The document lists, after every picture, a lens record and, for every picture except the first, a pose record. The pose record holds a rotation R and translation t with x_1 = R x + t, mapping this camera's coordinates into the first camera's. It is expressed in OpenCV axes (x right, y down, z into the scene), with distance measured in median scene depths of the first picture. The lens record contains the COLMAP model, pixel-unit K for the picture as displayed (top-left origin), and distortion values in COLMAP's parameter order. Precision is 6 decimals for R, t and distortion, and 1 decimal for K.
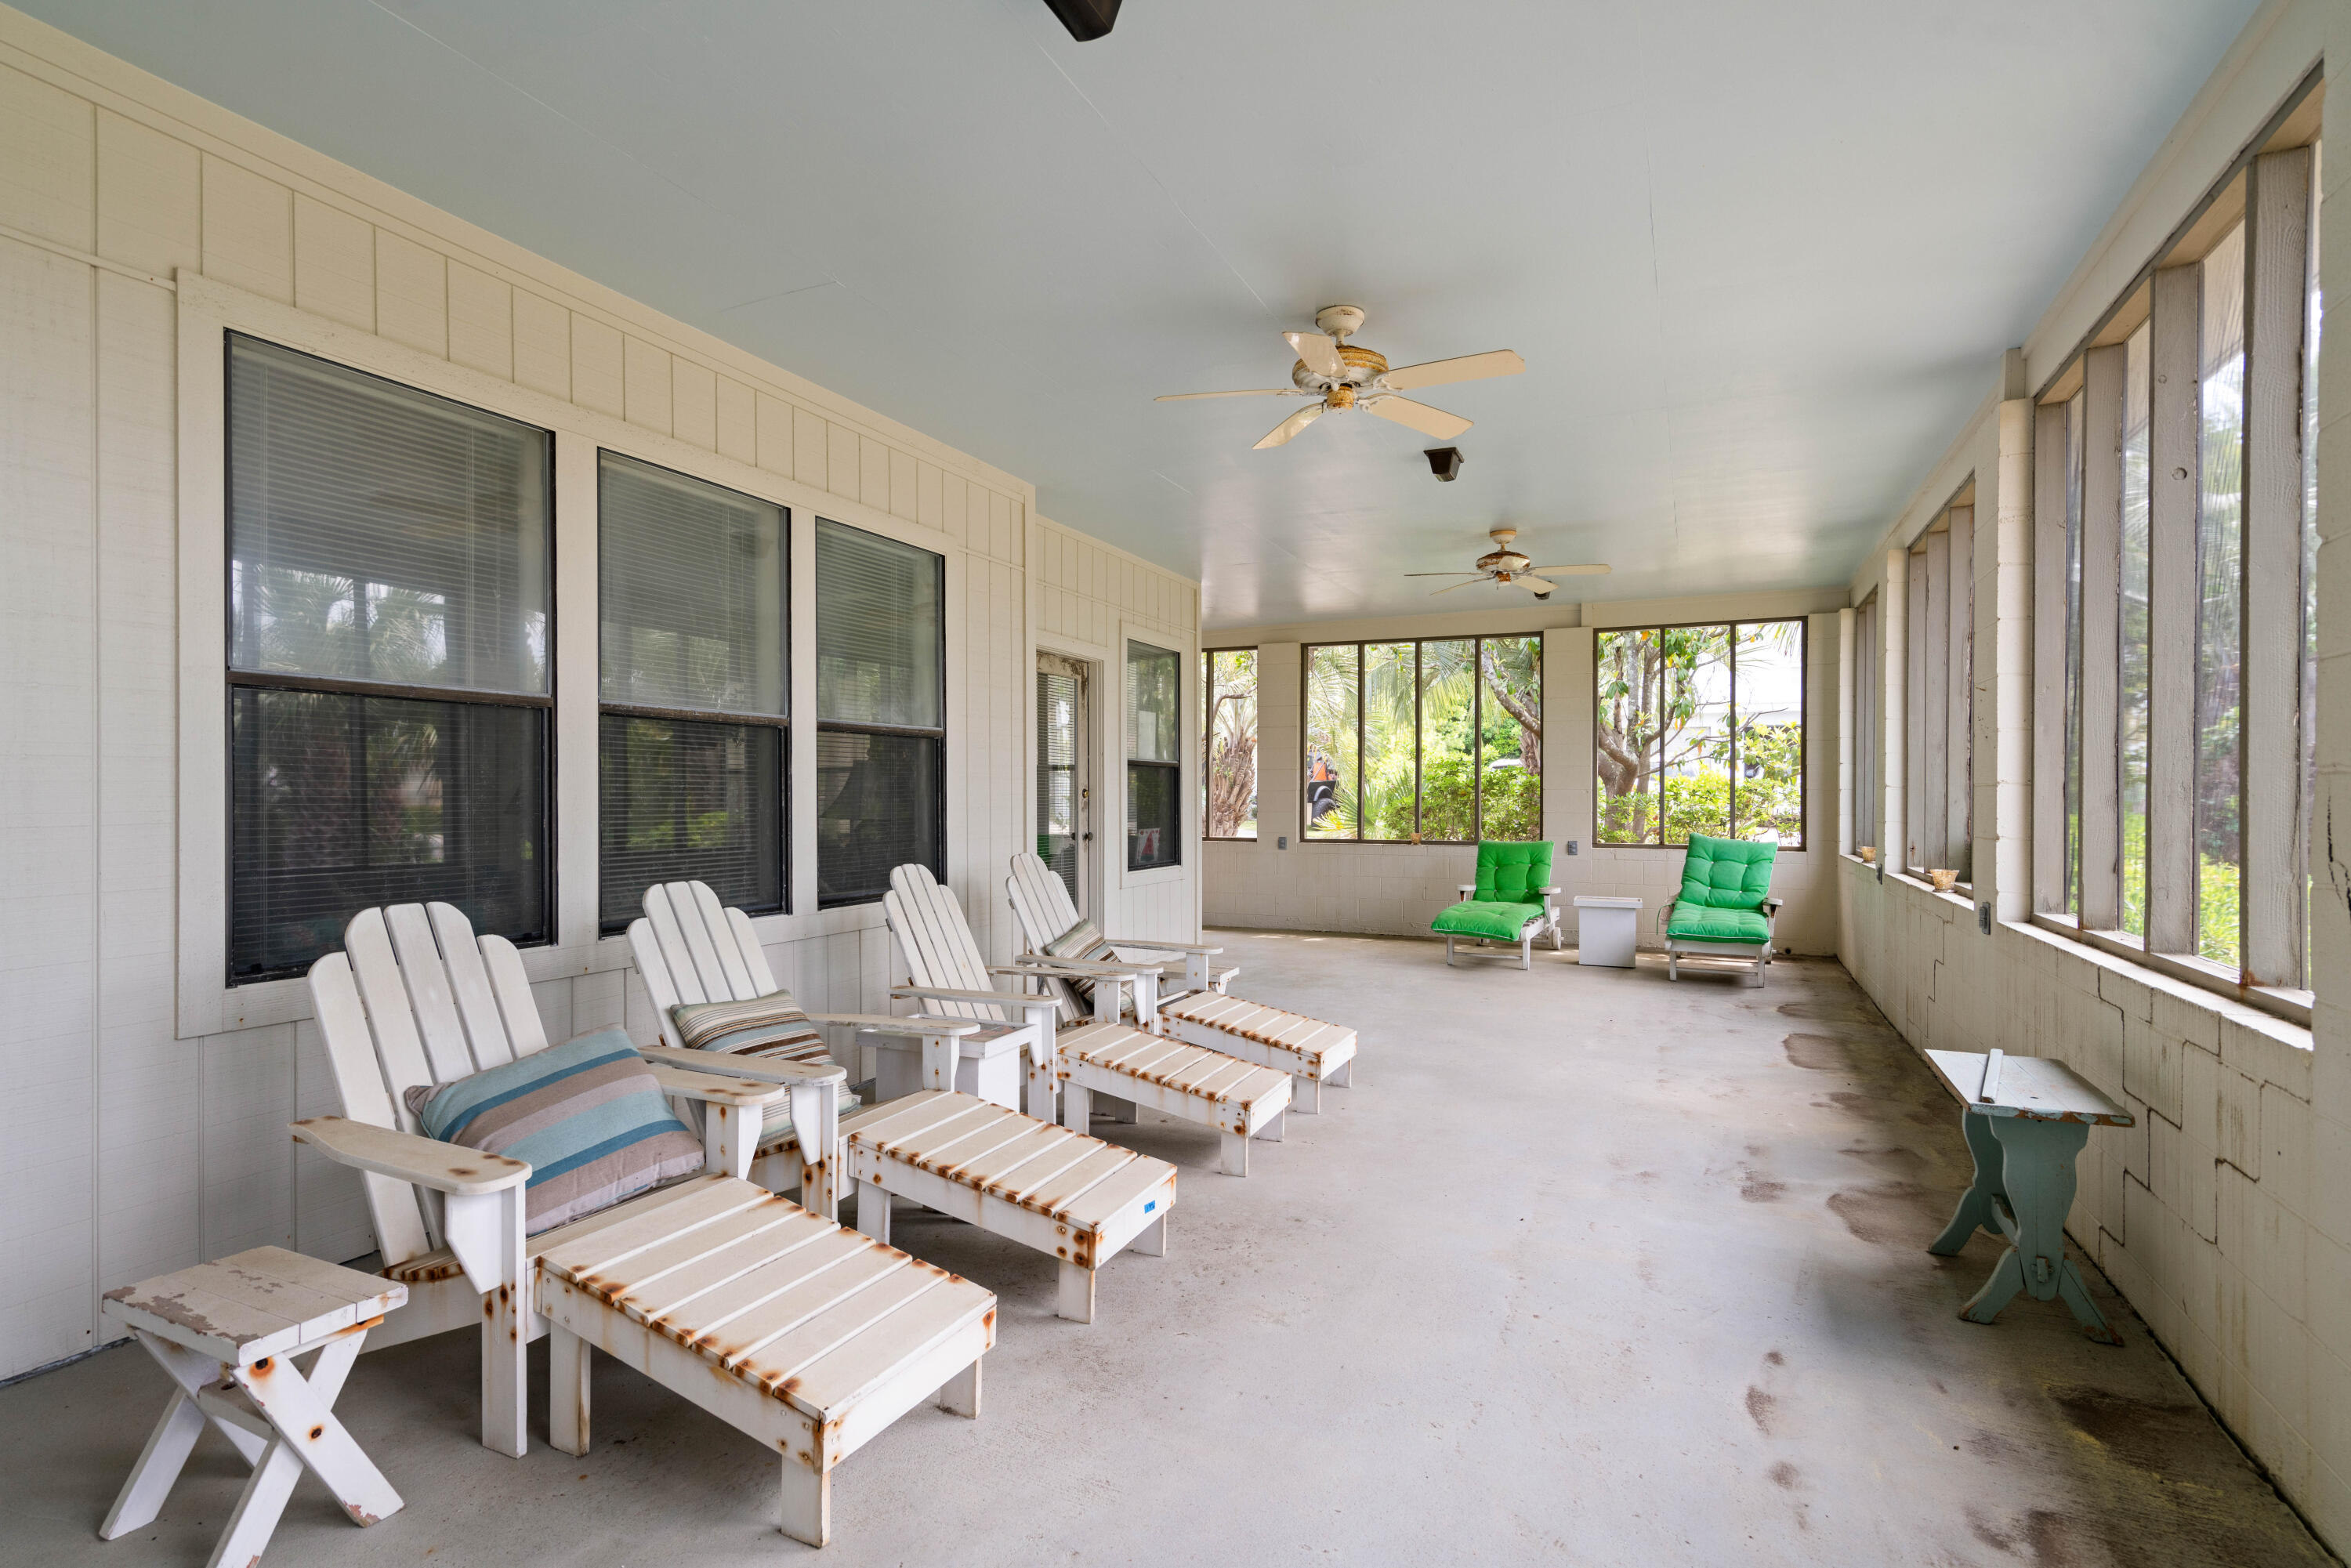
lens RADIAL K [[1171.9, 0, 1179.8], [0, 1171.9, 796.9], [0, 0, 1]] dist [0.002103, 0.002183]
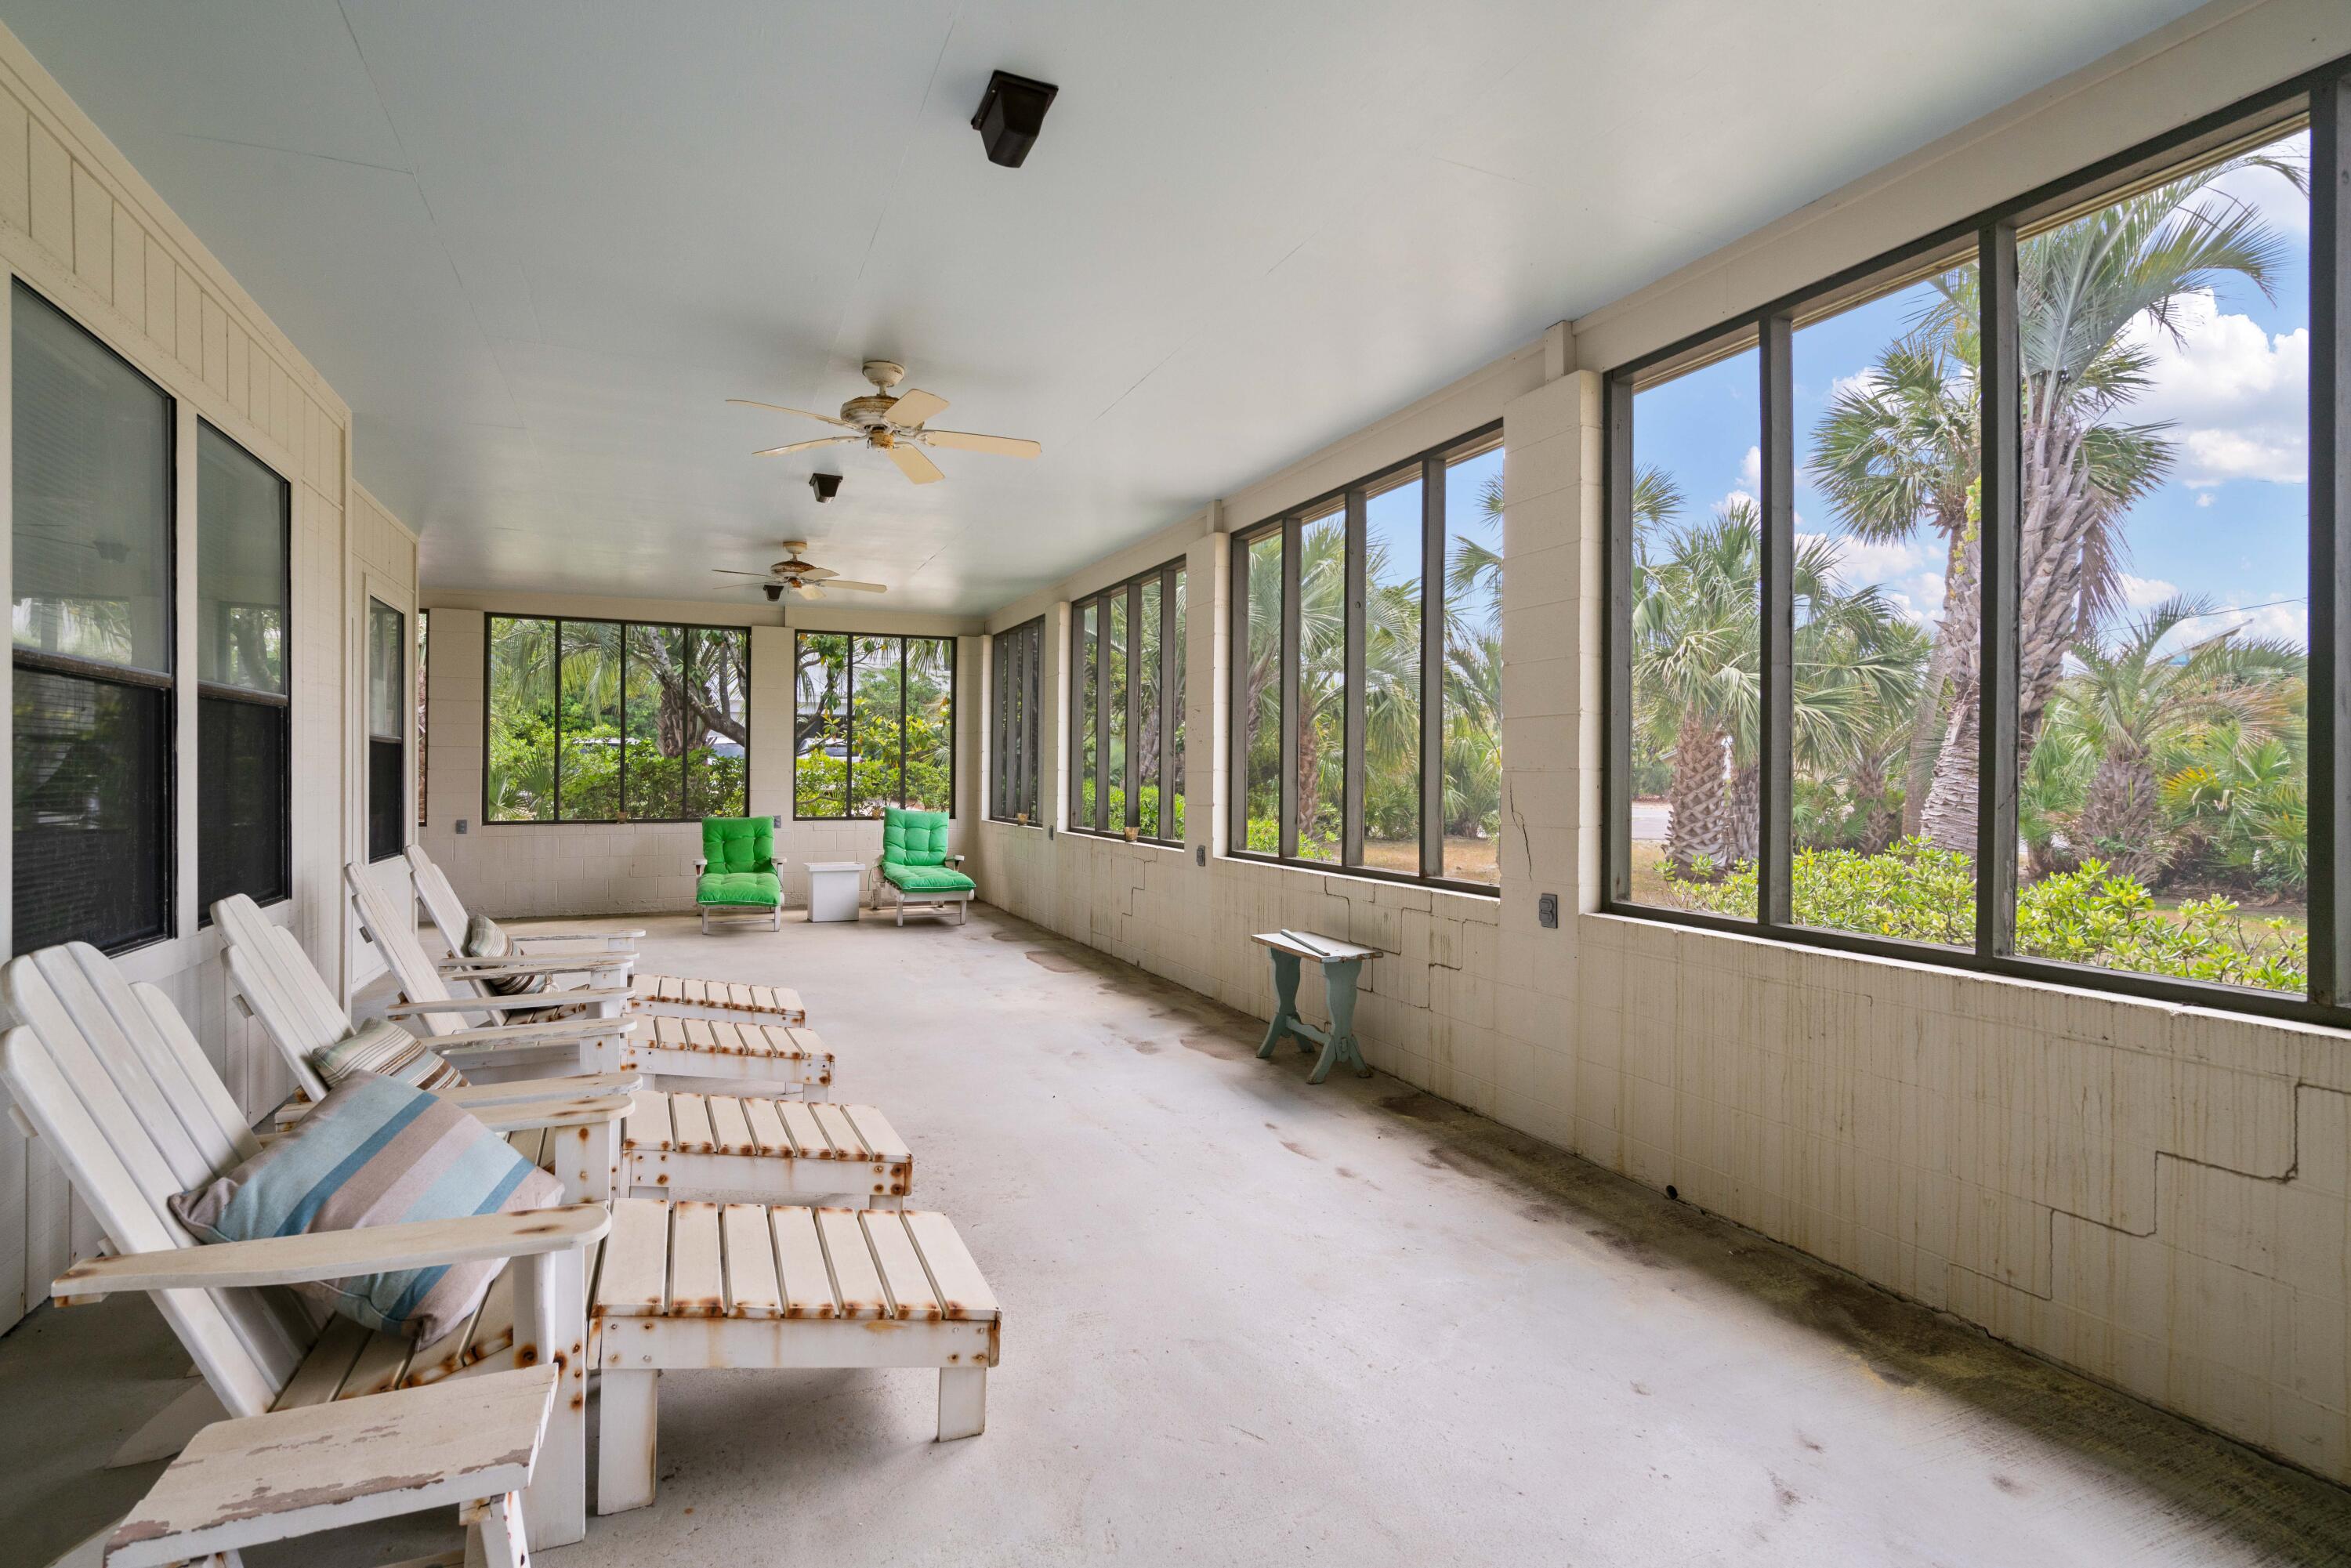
lens RADIAL K [[1072.1, 0, 1167.8], [0, 1072.1, 776.6], [0, 0, 1]] dist [-0.004232, 0.005052]
pose [[0.670169, 0.000044, 0.742209, -0.607503], [-0.001623, 0.999998, 0.001406, -0.007928], [-0.742207, -0.002147, 0.670167, 0.096043]]
